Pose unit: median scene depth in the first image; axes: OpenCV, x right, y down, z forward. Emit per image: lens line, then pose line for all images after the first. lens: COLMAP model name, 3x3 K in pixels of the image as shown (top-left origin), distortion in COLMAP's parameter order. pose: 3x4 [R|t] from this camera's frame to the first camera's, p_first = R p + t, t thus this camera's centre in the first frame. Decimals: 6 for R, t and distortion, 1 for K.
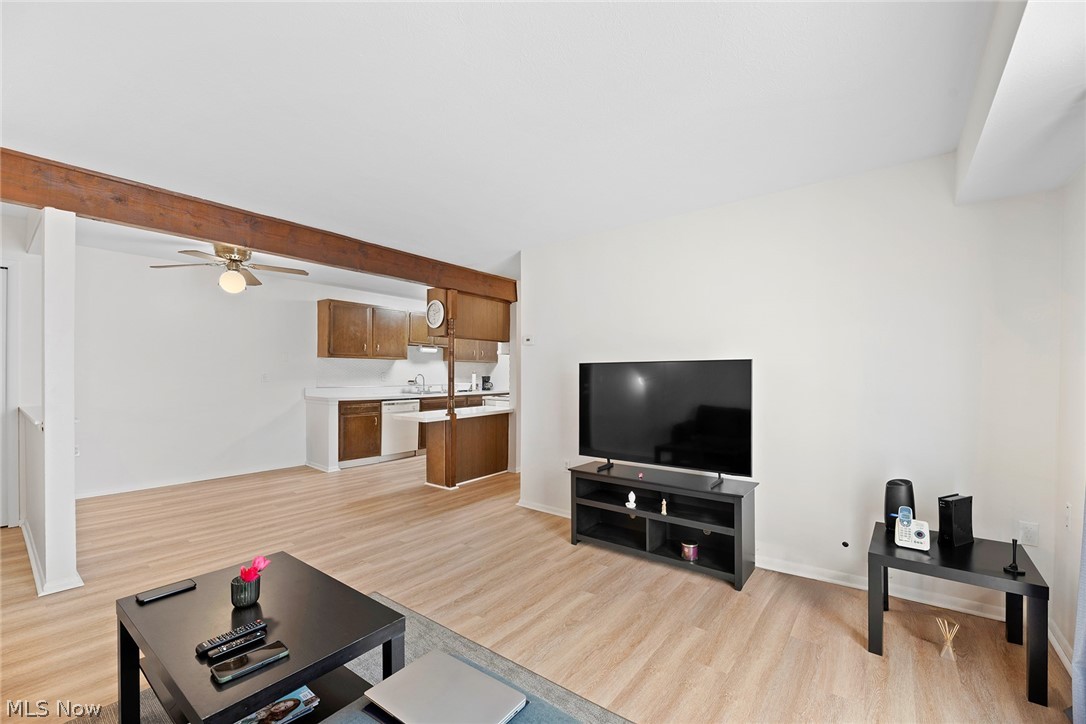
lens RADIAL K [[438.9, 0, 549.6], [0, 438.9, 378.1], [0, 0, 1]] dist [0.003766, -0.001093]
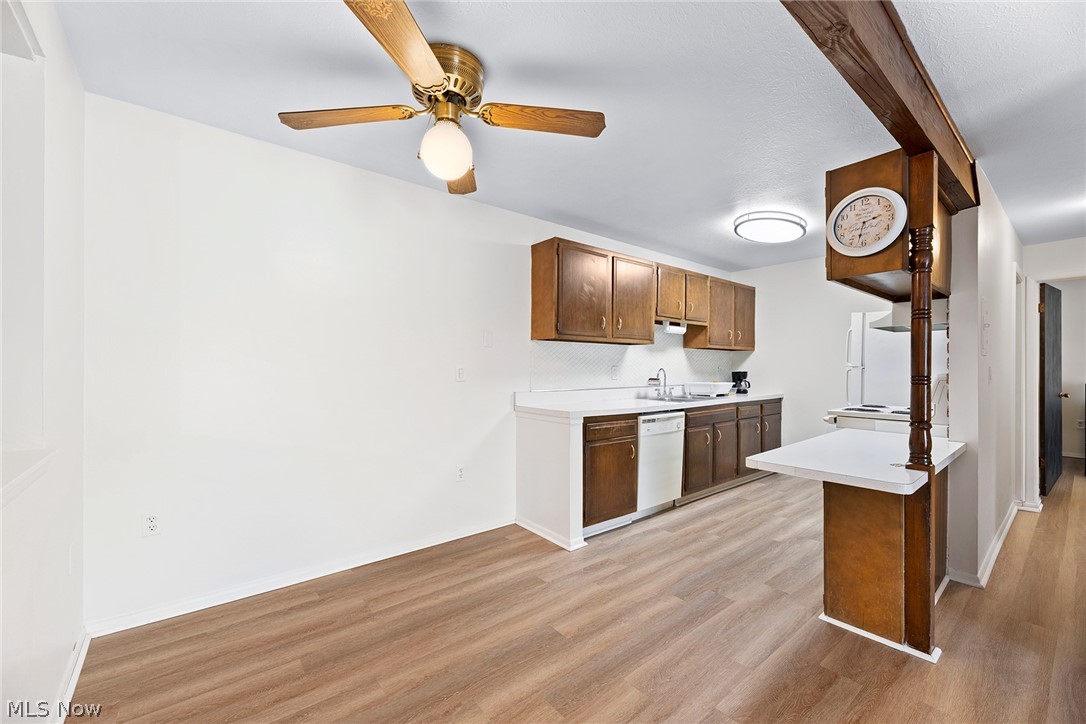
lens RADIAL K [[438.9, 0, 541.6], [0, 438.9, 367.5], [0, 0, 1]] dist [0.003766, -0.001093]
pose [[0.971681, -0.005864, -0.236223, -0.391842], [0.002876, 0.999911, -0.012991, -0.002930], [0.236278, 0.011944, 0.971612, 0.444617]]
